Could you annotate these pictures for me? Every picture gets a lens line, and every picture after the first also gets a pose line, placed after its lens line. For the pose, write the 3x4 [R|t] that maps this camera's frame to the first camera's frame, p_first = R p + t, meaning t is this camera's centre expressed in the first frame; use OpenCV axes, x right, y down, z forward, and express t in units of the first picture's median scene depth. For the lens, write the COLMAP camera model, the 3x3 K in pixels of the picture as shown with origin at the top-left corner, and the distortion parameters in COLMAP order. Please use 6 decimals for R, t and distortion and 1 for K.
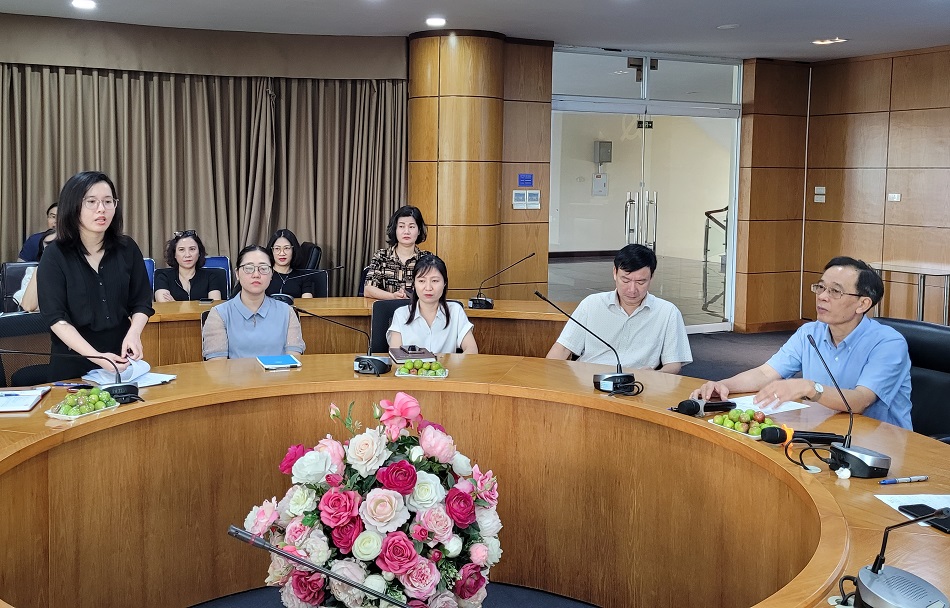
lens RADIAL K [[931.1, 0, 423.3], [0, 931.1, 245.3], [0, 0, 1]] dist [0.037472, 0.000000]
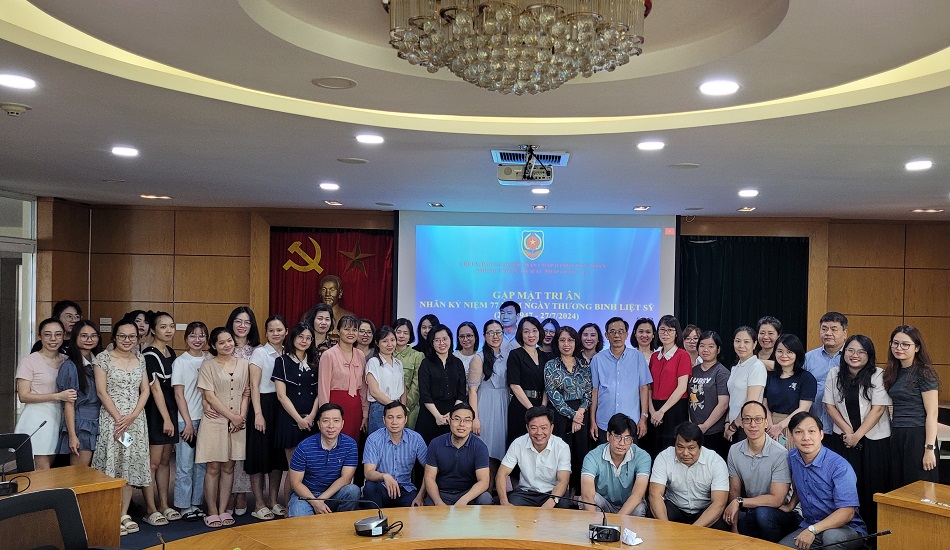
lens RADIAL K [[847.2, 0, 516.1], [0, 847.2, 303.7], [0, 0, 1]] dist [0.013677, 0.018684]
pose [[0.463877, -0.022704, 0.885609, -0.302775], [0.054873, 0.998488, -0.003145, -0.062198], [-0.884199, 0.050055, 0.464421, 0.138295]]
